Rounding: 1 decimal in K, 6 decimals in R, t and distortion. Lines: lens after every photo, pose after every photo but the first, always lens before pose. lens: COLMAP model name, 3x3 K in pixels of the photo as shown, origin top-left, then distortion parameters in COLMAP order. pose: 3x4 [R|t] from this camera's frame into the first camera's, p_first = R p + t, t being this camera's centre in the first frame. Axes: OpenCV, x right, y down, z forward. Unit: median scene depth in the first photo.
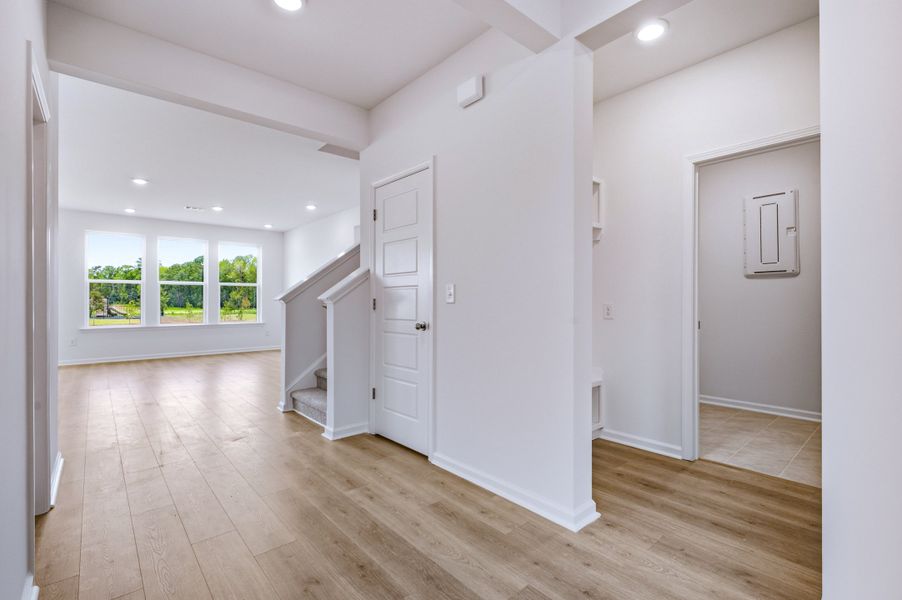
lens RADIAL K [[411.1, 0, 453.7], [0, 411.1, 301.8], [0, 0, 1]] dist [-0.001069, 0.000102]
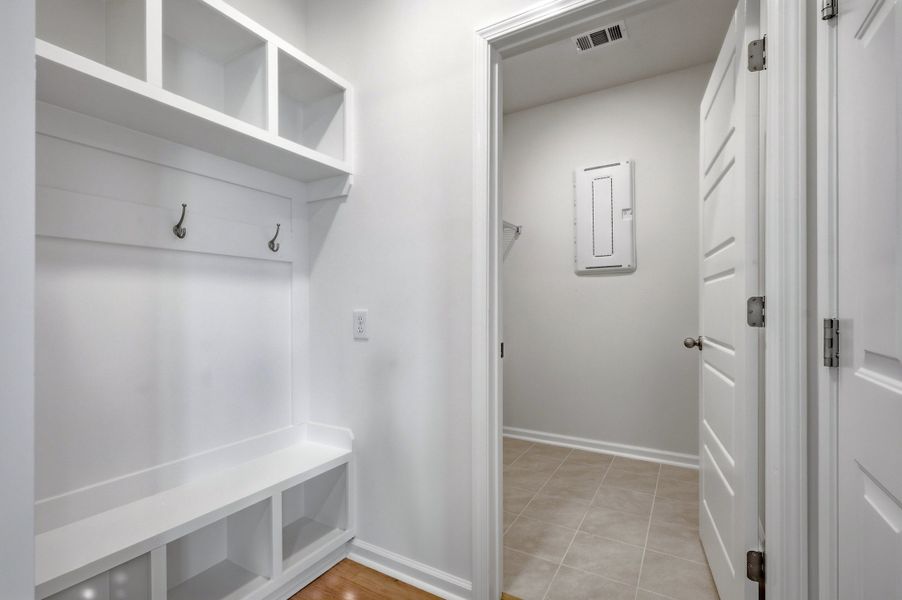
lens RADIAL K [[407.7, 0, 447.8], [0, 407.7, 306.3], [0, 0, 1]] dist [-0.019544, -0.000063]
pose [[0.952540, -0.003349, 0.304393, 0.278221], [0.003213, 0.999994, 0.000950, -0.001933], [-0.304395, 0.000073, 0.952546, 0.388457]]
